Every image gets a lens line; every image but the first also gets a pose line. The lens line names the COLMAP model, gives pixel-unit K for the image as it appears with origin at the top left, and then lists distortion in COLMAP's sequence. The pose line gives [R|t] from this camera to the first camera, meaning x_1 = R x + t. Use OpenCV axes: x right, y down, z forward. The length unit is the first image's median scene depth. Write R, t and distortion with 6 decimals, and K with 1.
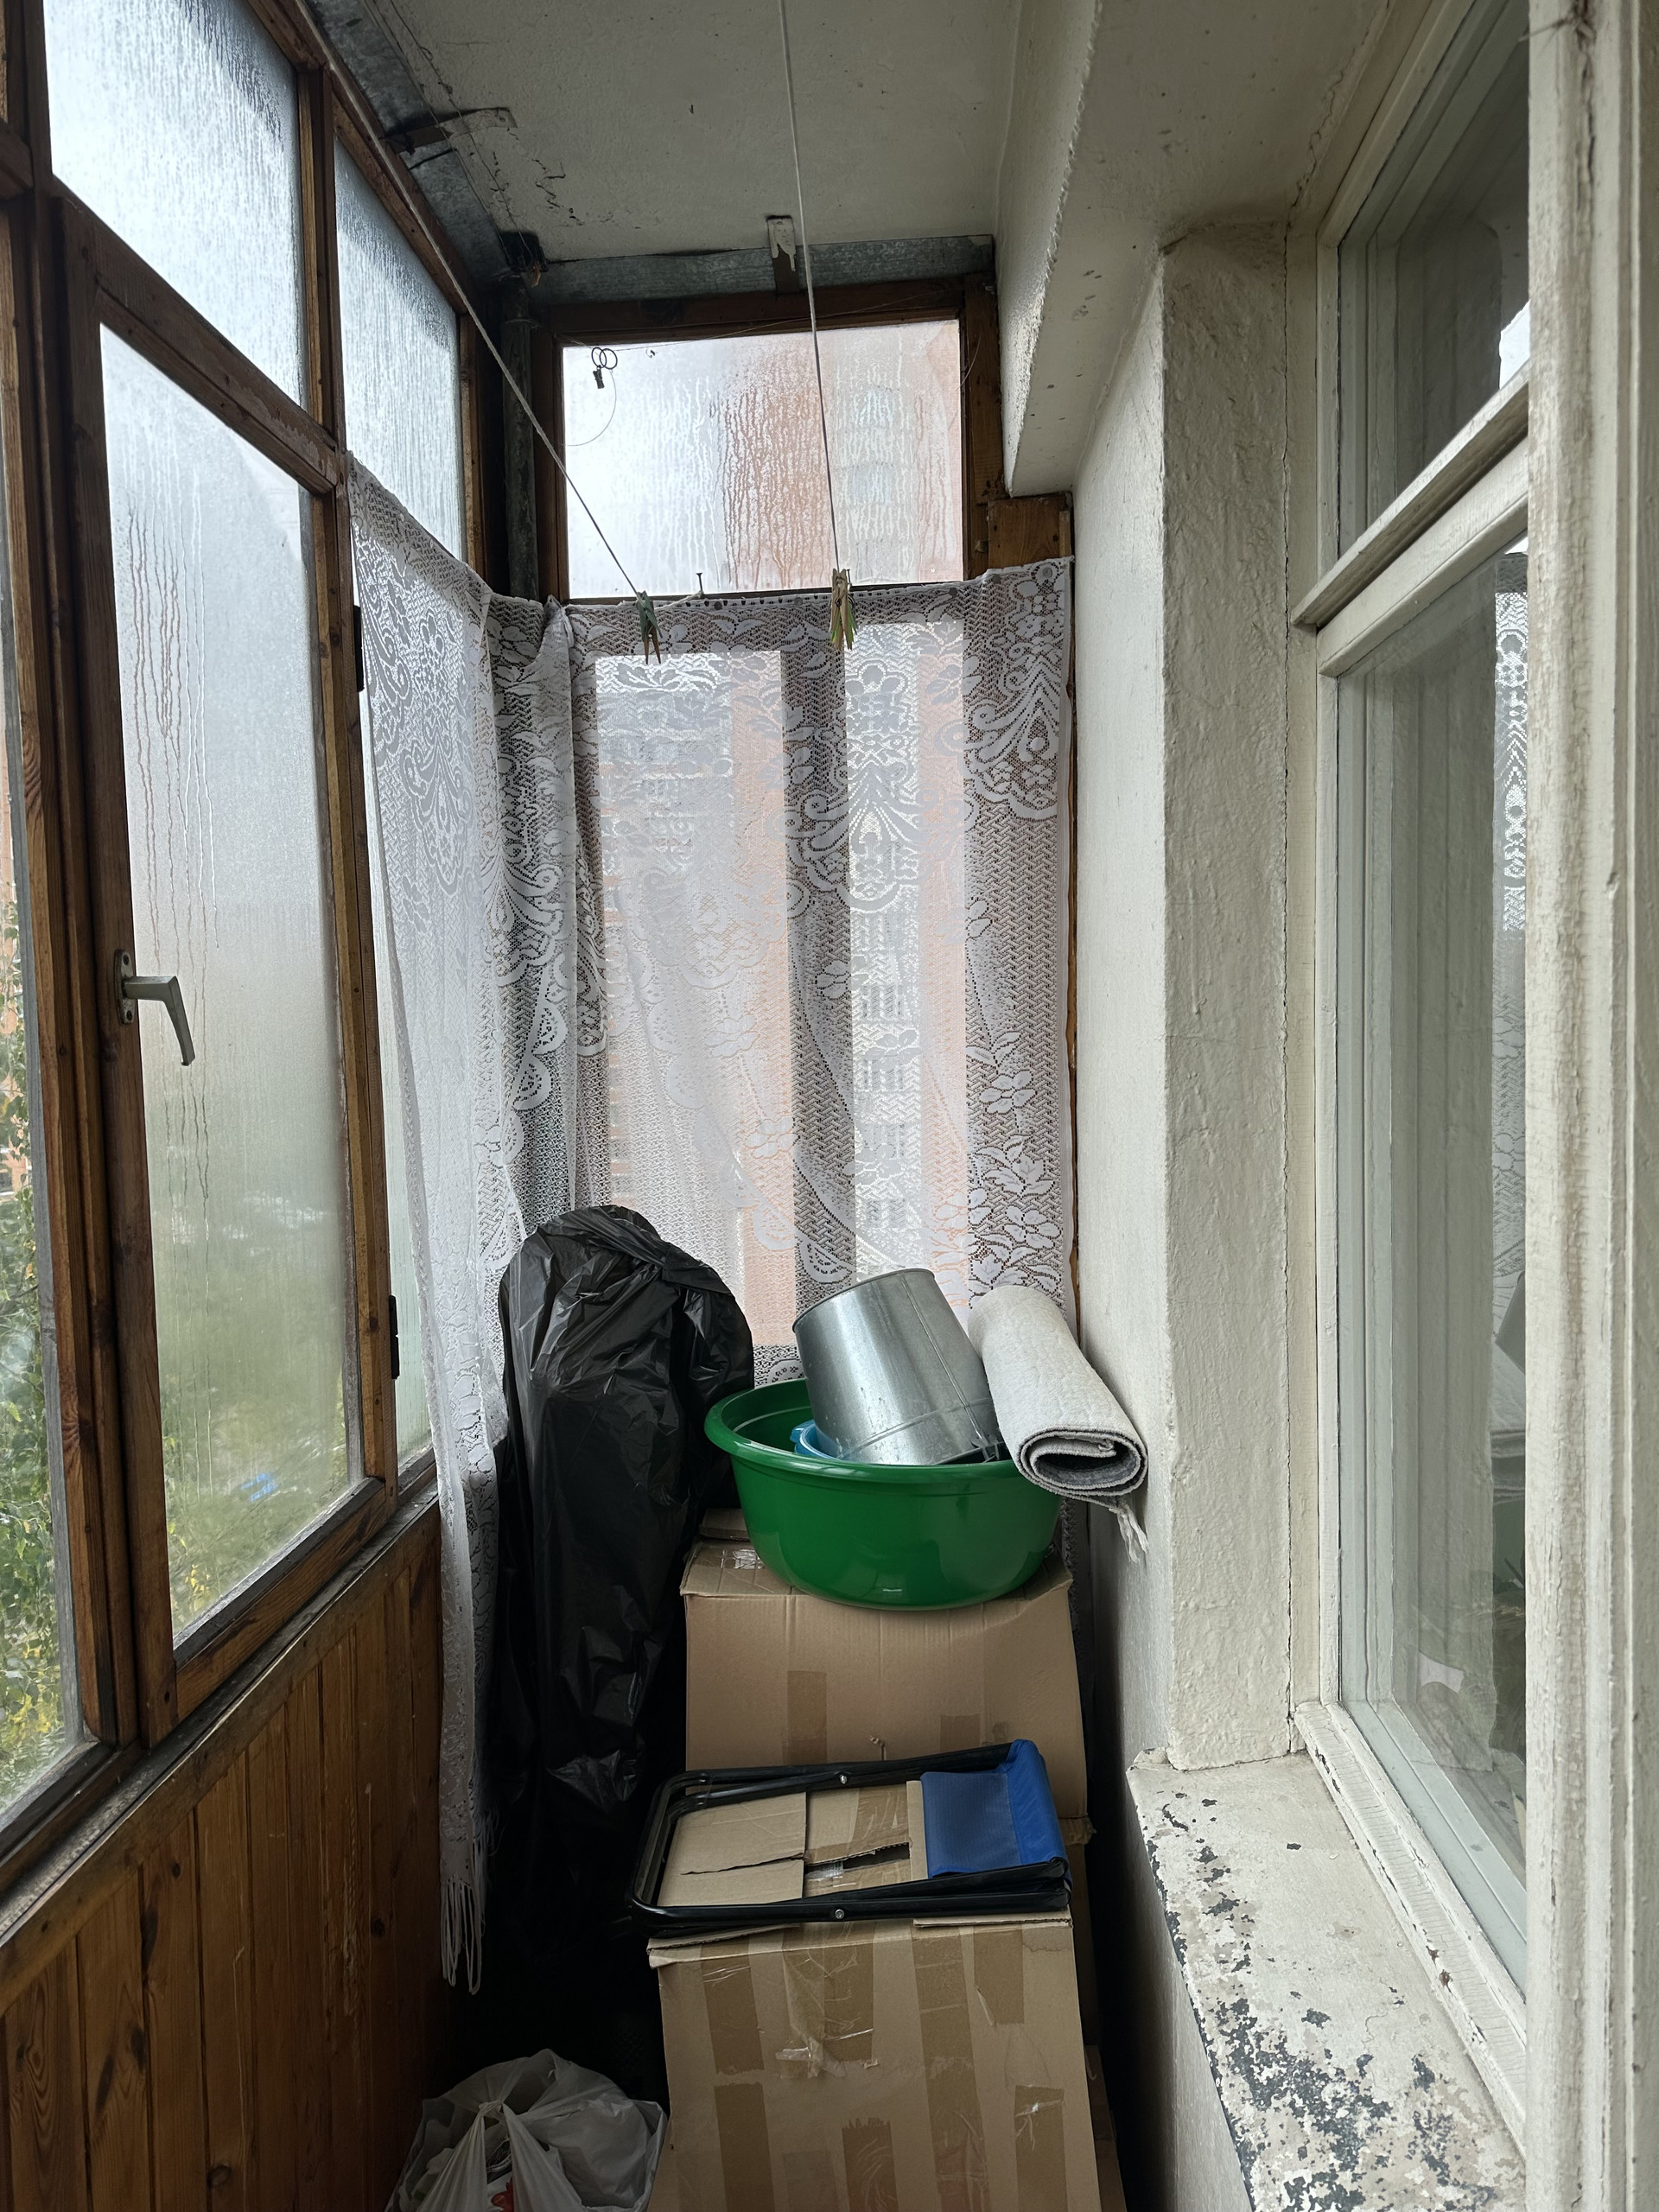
lens RADIAL K [[1539.1, 0, 811.0], [0, 1539.1, 1093.6], [0, 0, 1]] dist [0.072799, -0.095818]
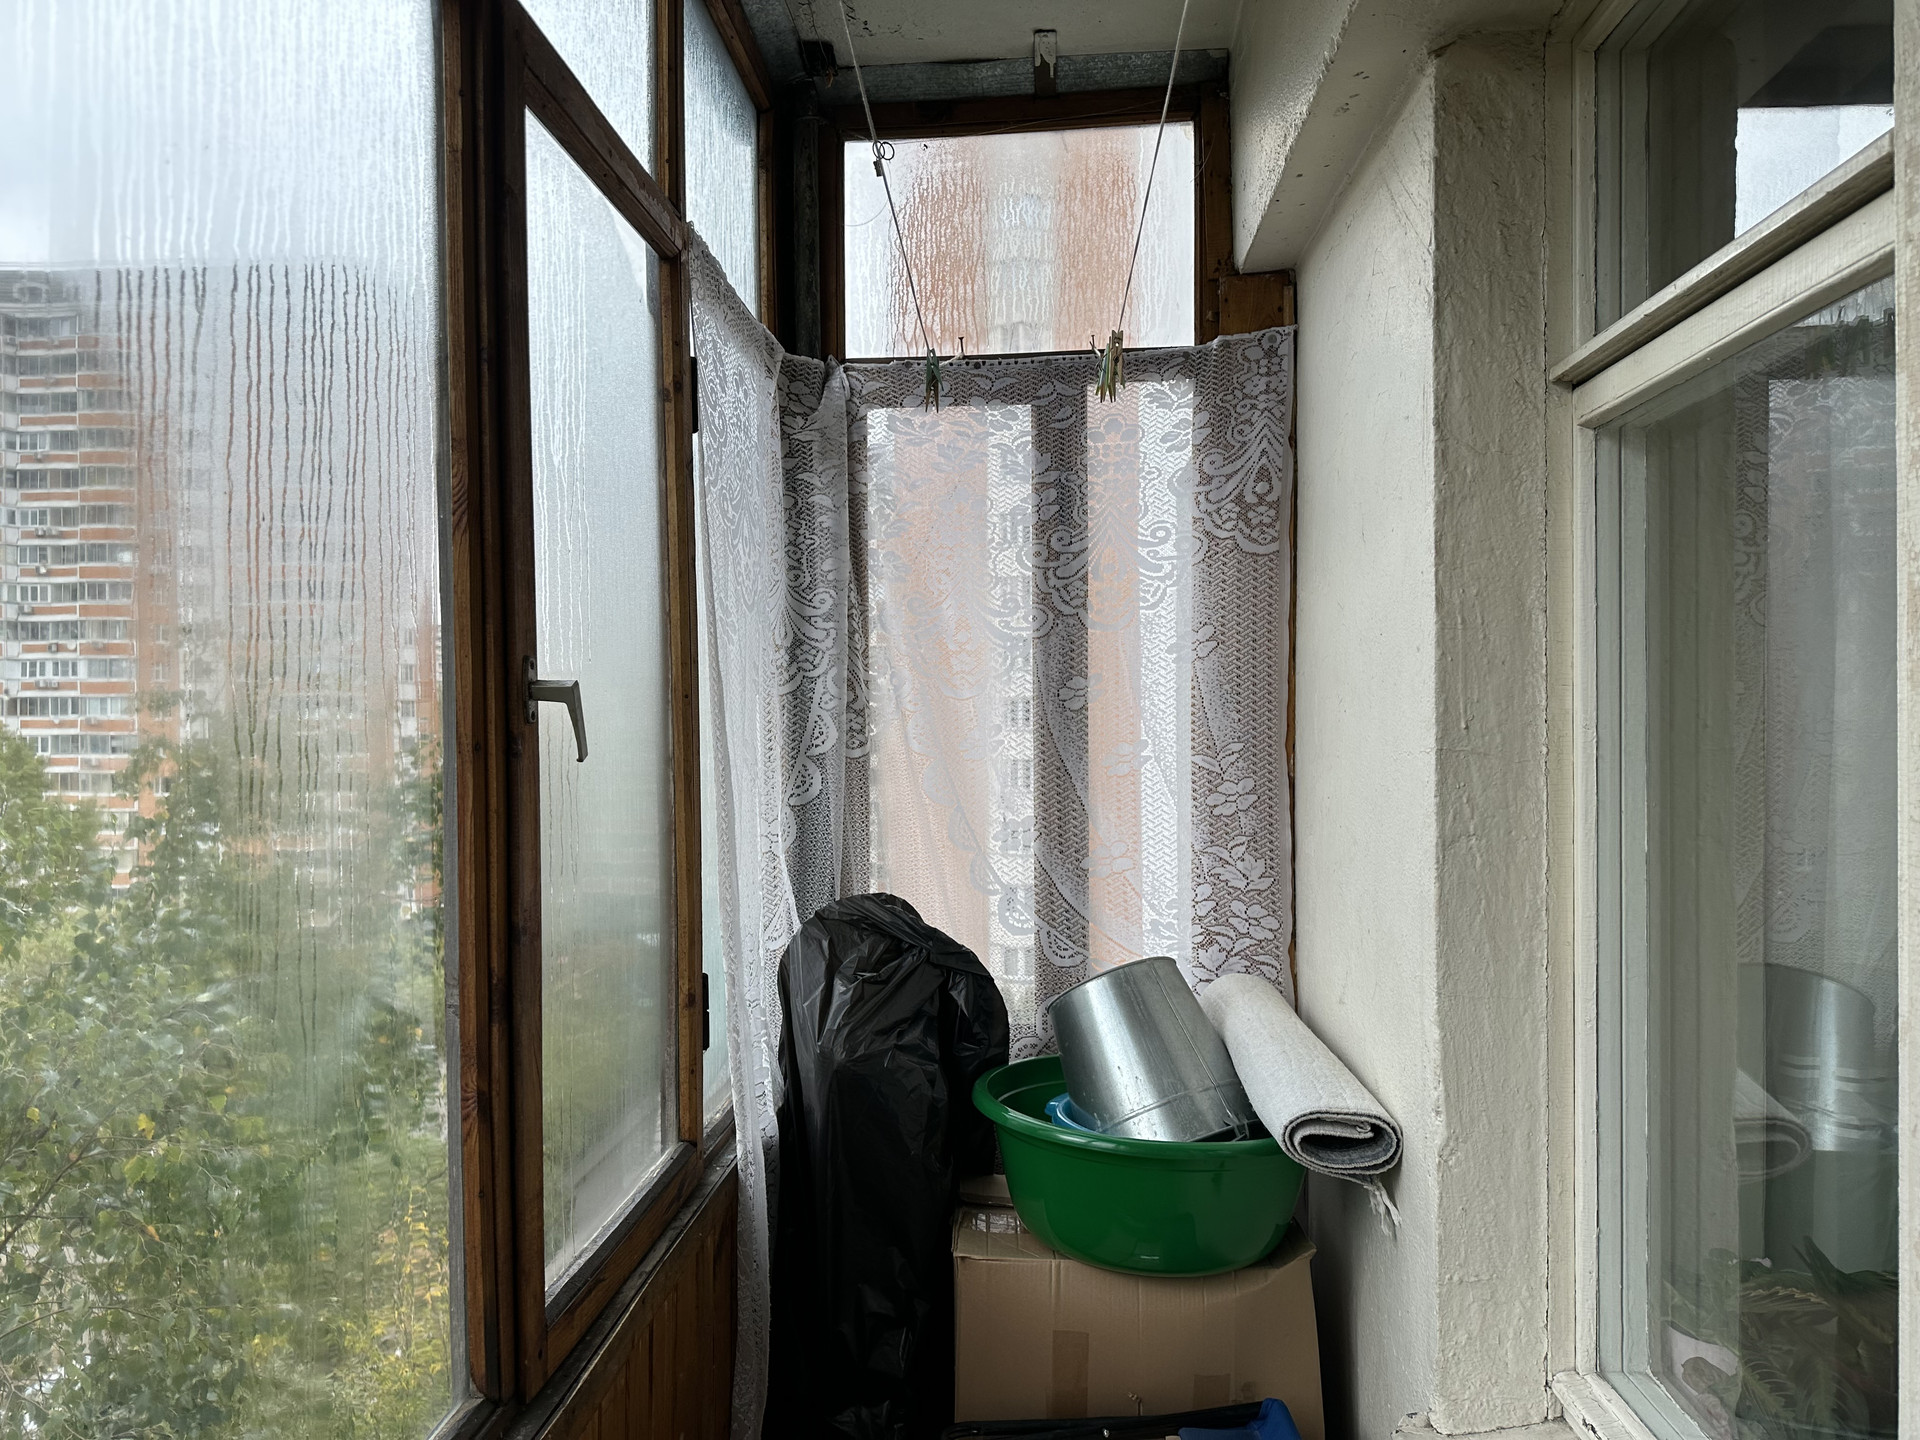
lens RADIAL K [[1335.9, 0, 947.8], [0, 1335.9, 724.5], [0, 0, 1]] dist [0.072799, -0.095818]
pose [[0.999861, 0.015900, -0.004920, -0.097950], [-0.016133, 0.998535, -0.051644, 0.000069], [0.004091, 0.051716, 0.998653, 0.039315]]
